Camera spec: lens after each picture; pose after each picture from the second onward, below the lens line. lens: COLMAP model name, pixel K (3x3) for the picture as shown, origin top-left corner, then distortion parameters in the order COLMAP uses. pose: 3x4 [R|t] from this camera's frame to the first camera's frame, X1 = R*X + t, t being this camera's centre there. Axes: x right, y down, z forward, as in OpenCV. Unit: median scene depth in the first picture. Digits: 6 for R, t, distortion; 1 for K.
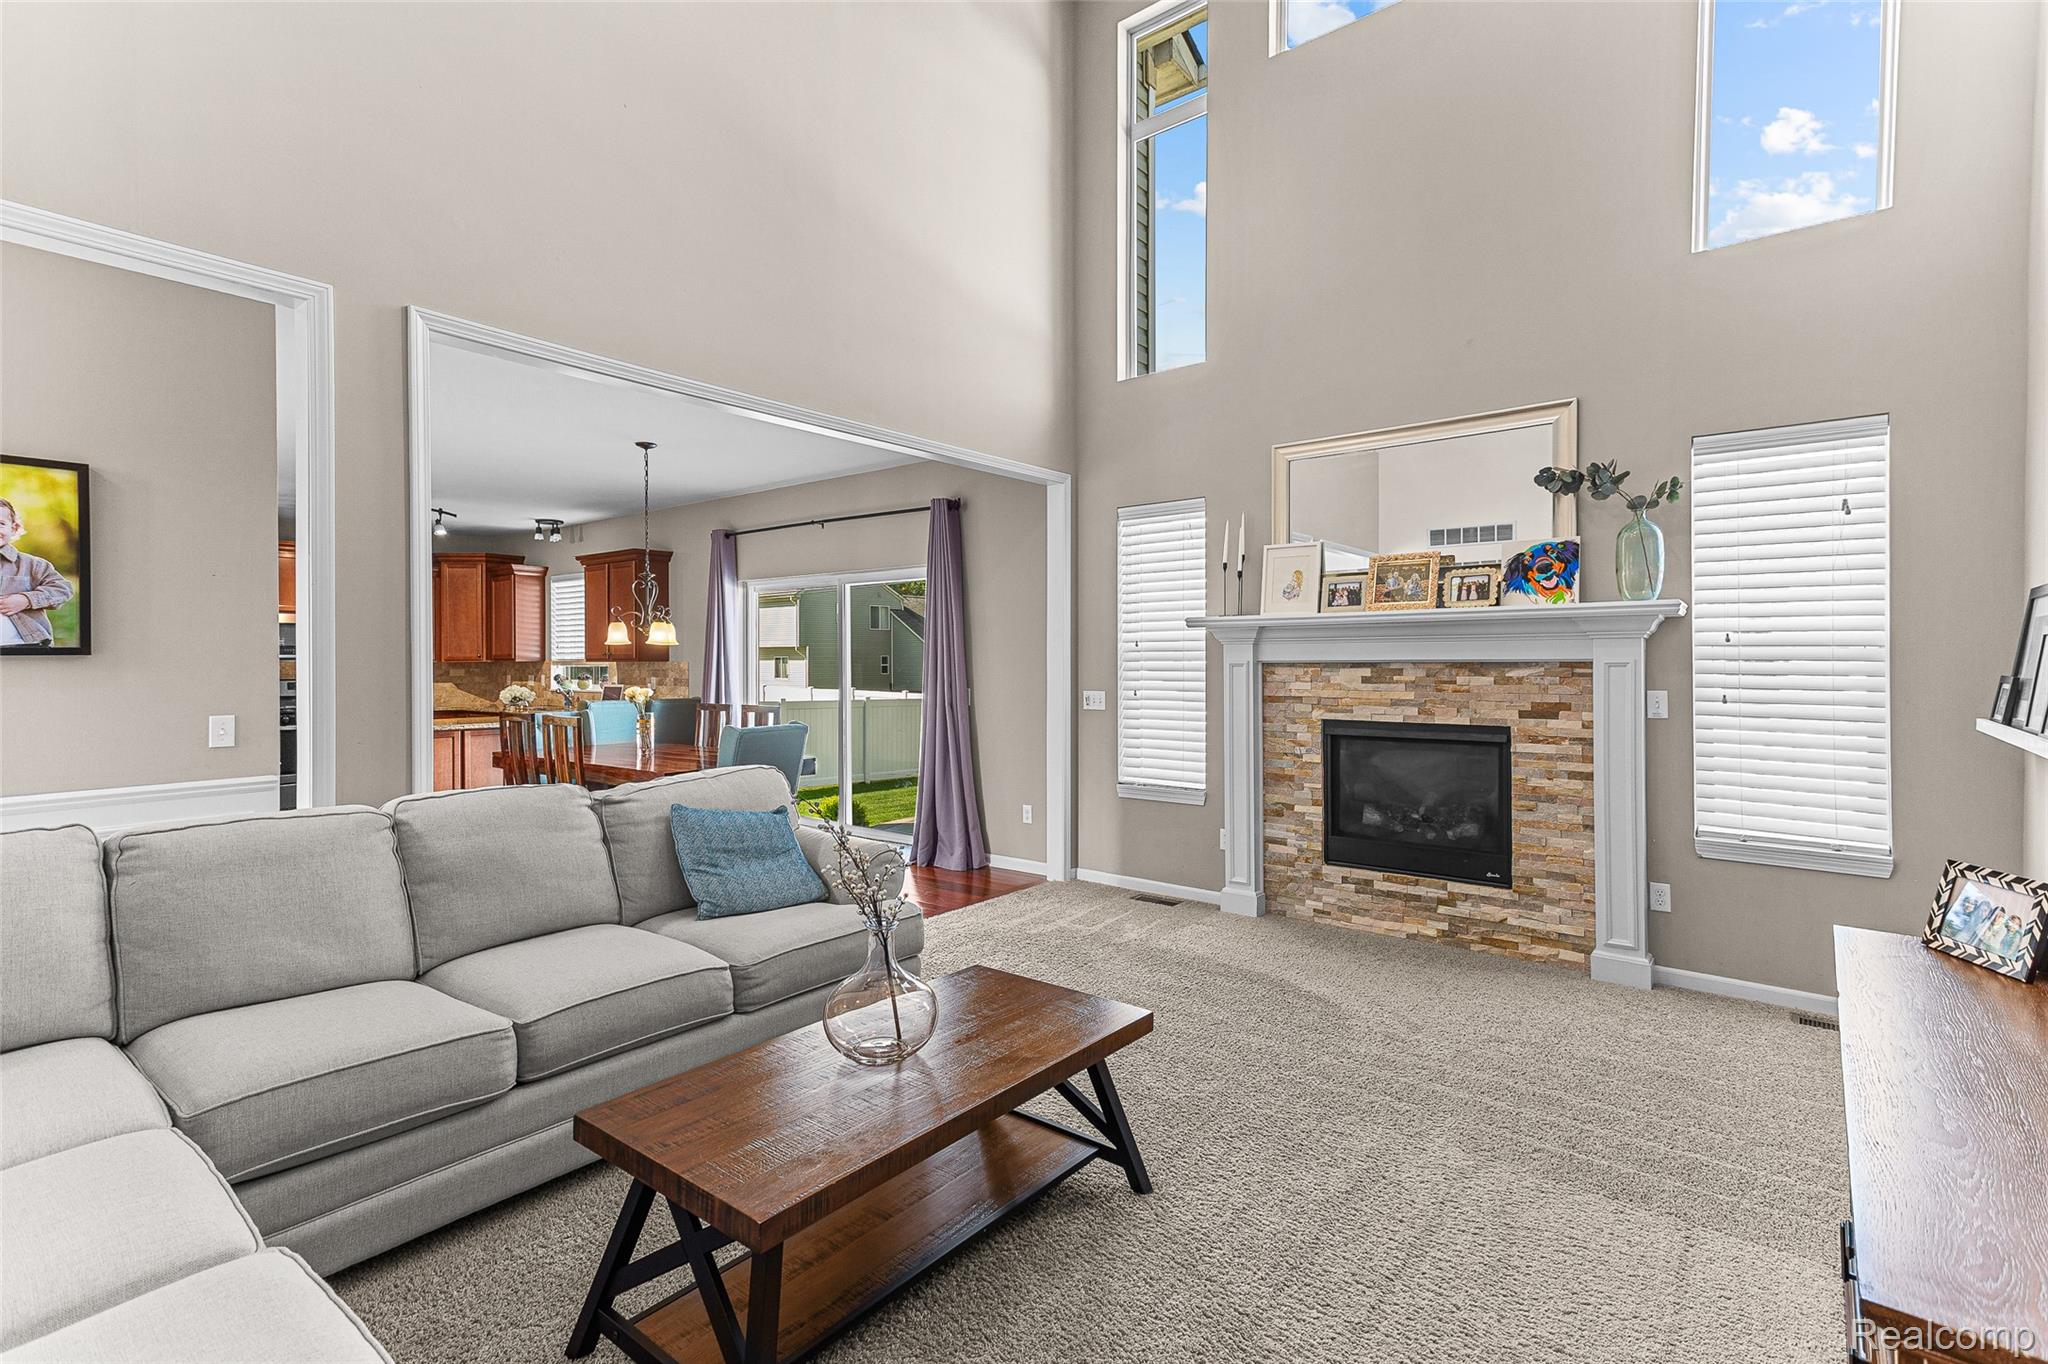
lens RADIAL K [[960.6, 0, 1026.0], [0, 960.6, 673.1], [0, 0, 1]] dist [0.018213, 0.000529]
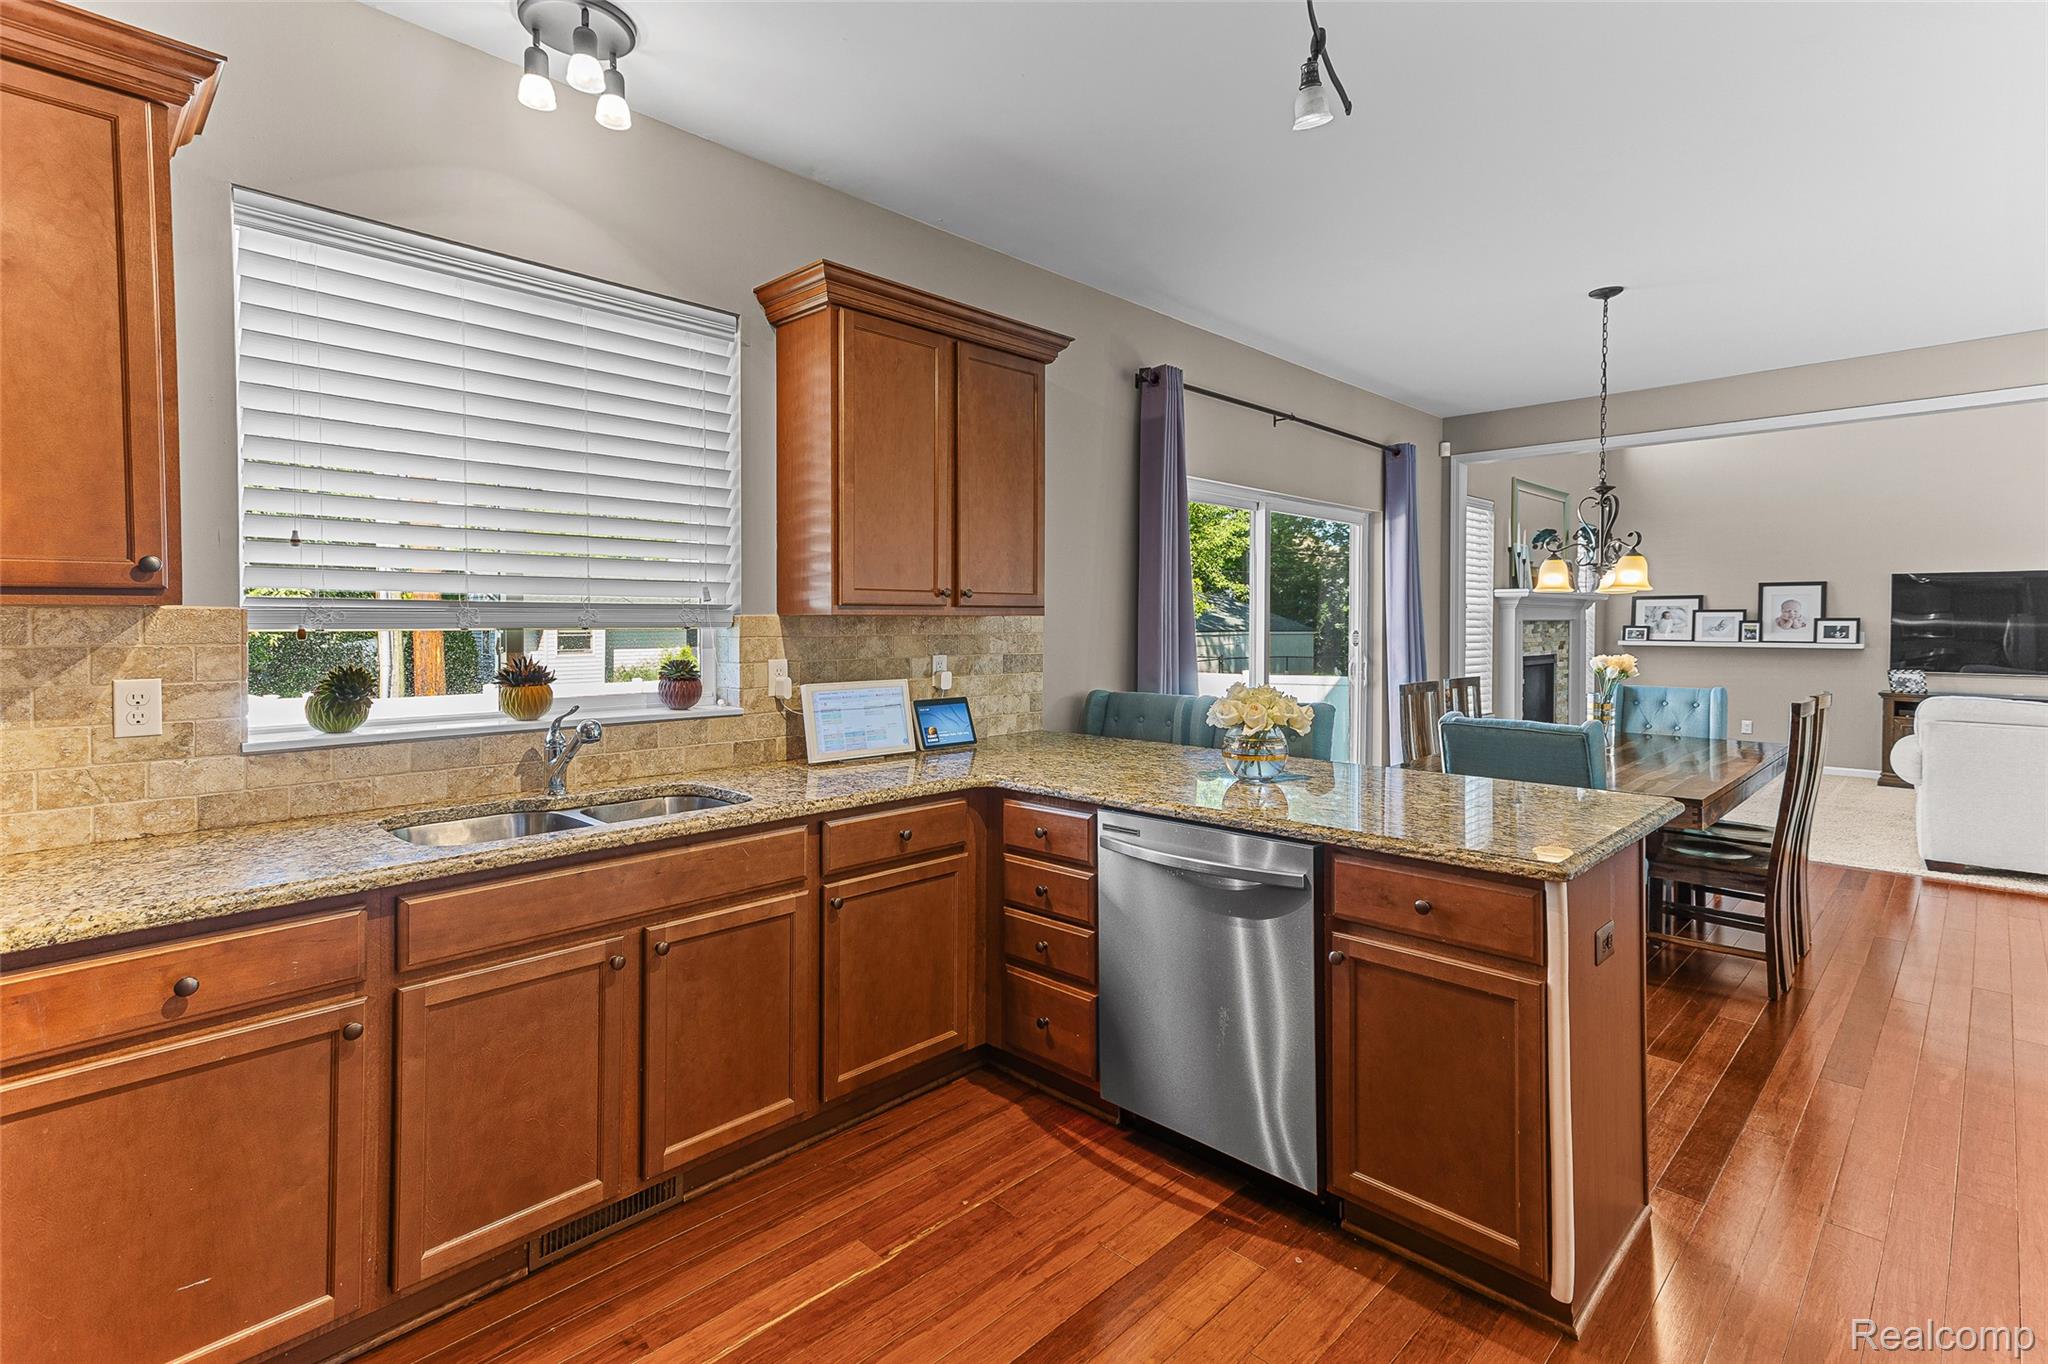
lens RADIAL K [[967.7, 0, 1021.9], [0, 967.7, 633.1], [0, 0, 1]] dist [0.014908, -0.000310]
pose [[0.107834, -0.006748, 0.994146, -1.433109], [0.011299, 0.999921, 0.005562, -0.009131], [-0.994105, 0.010633, 0.107902, 1.701102]]
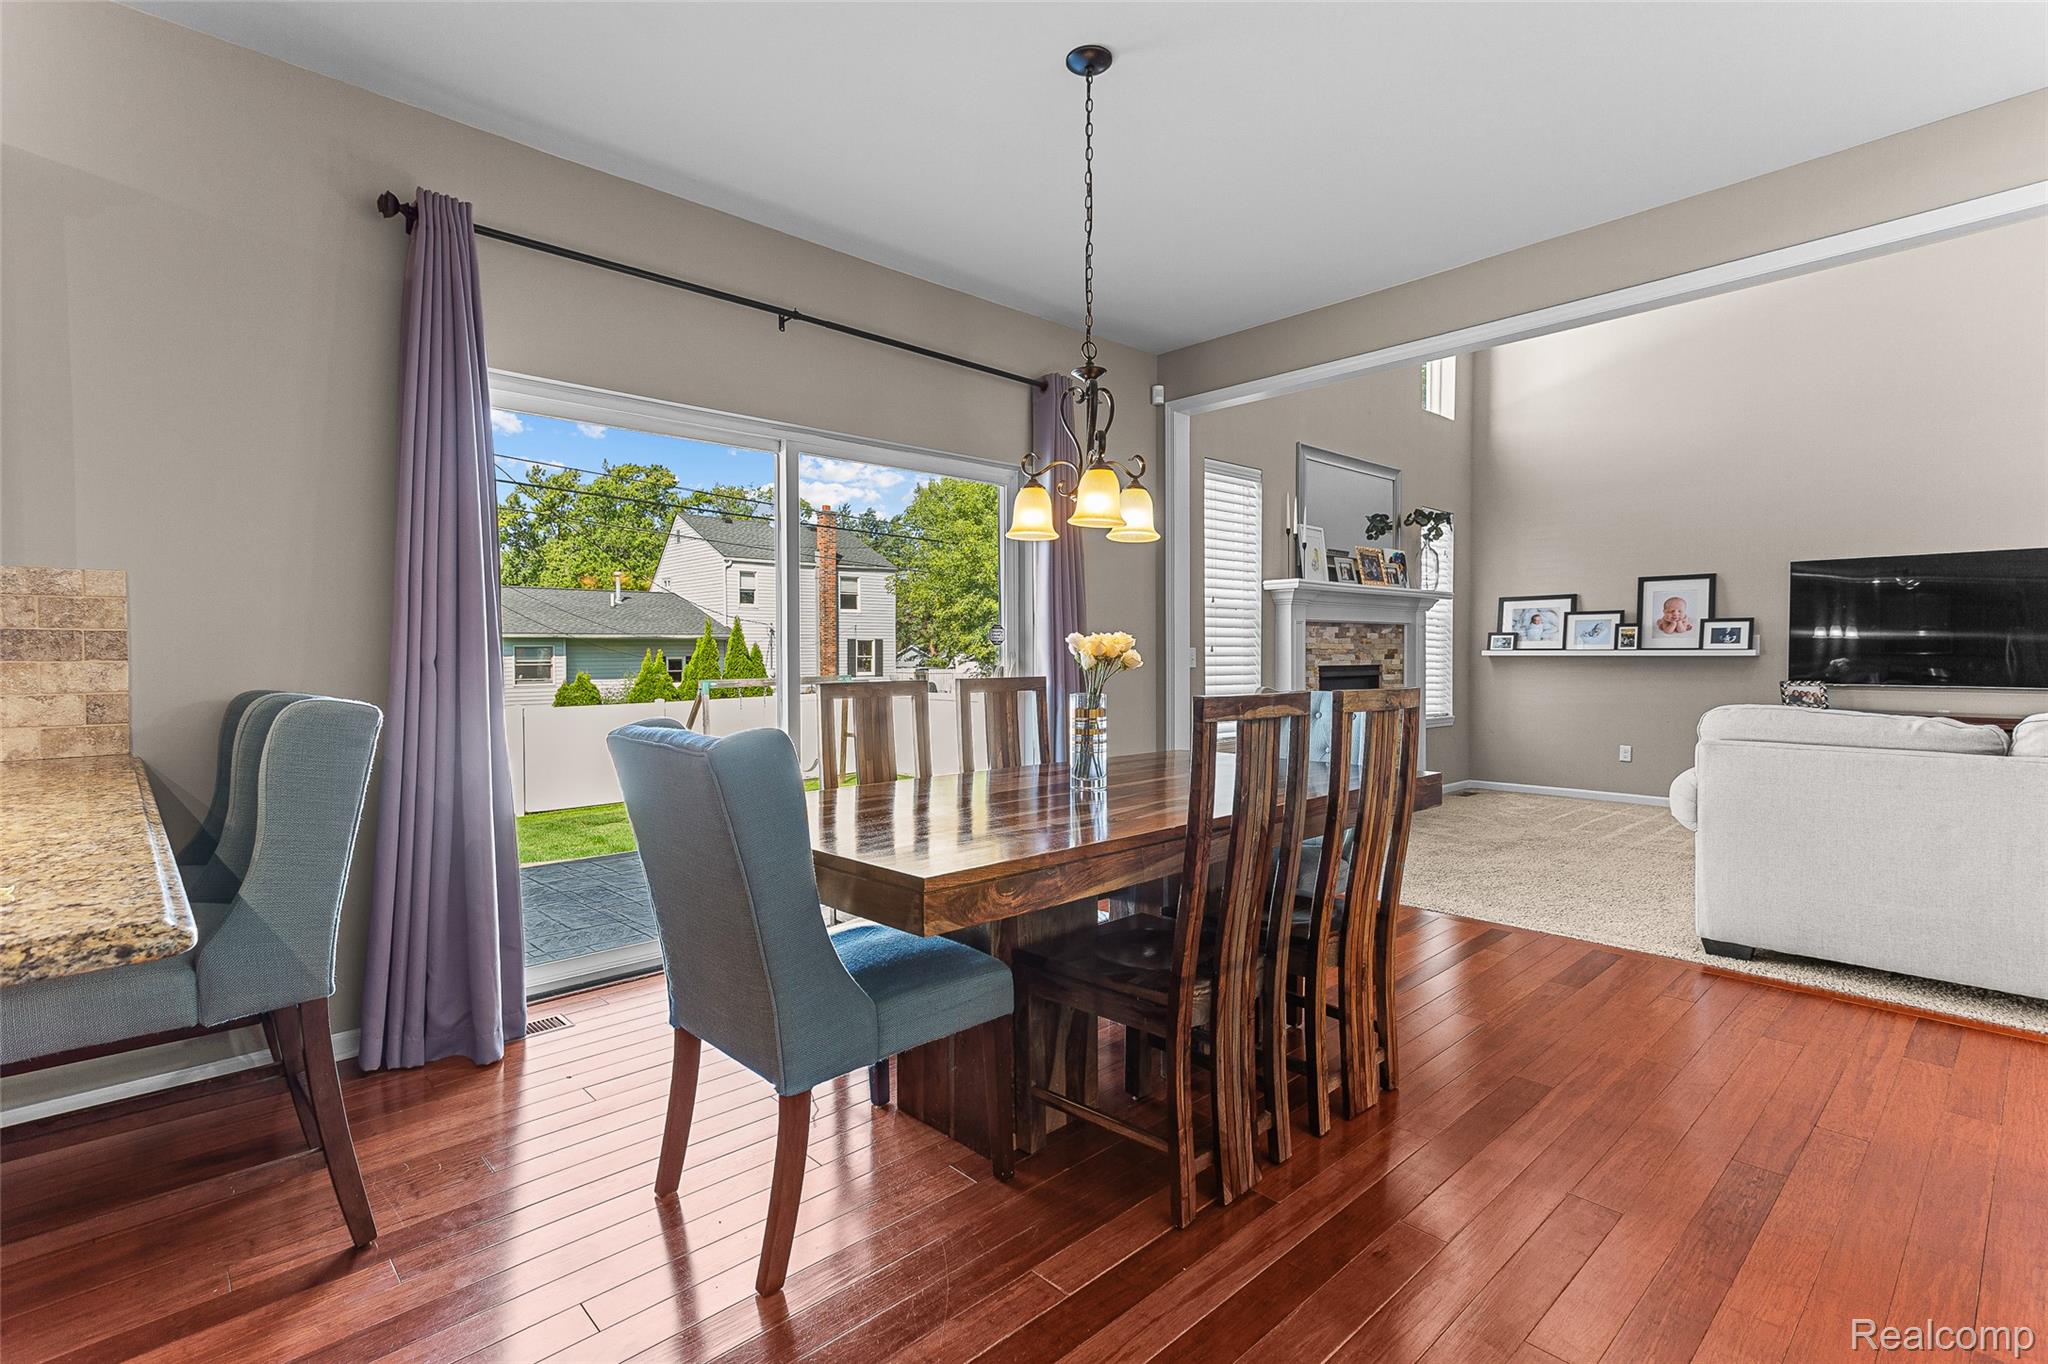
lens RADIAL K [[960.6, 0, 1026.0], [0, 960.6, 673.1], [0, 0, 1]] dist [0.018213, 0.000529]
pose [[0.141098, -0.016153, 0.989864, -1.065500], [0.015390, 0.999782, 0.014121, 0.034350], [-0.989876, 0.013242, 0.141316, 1.241446]]
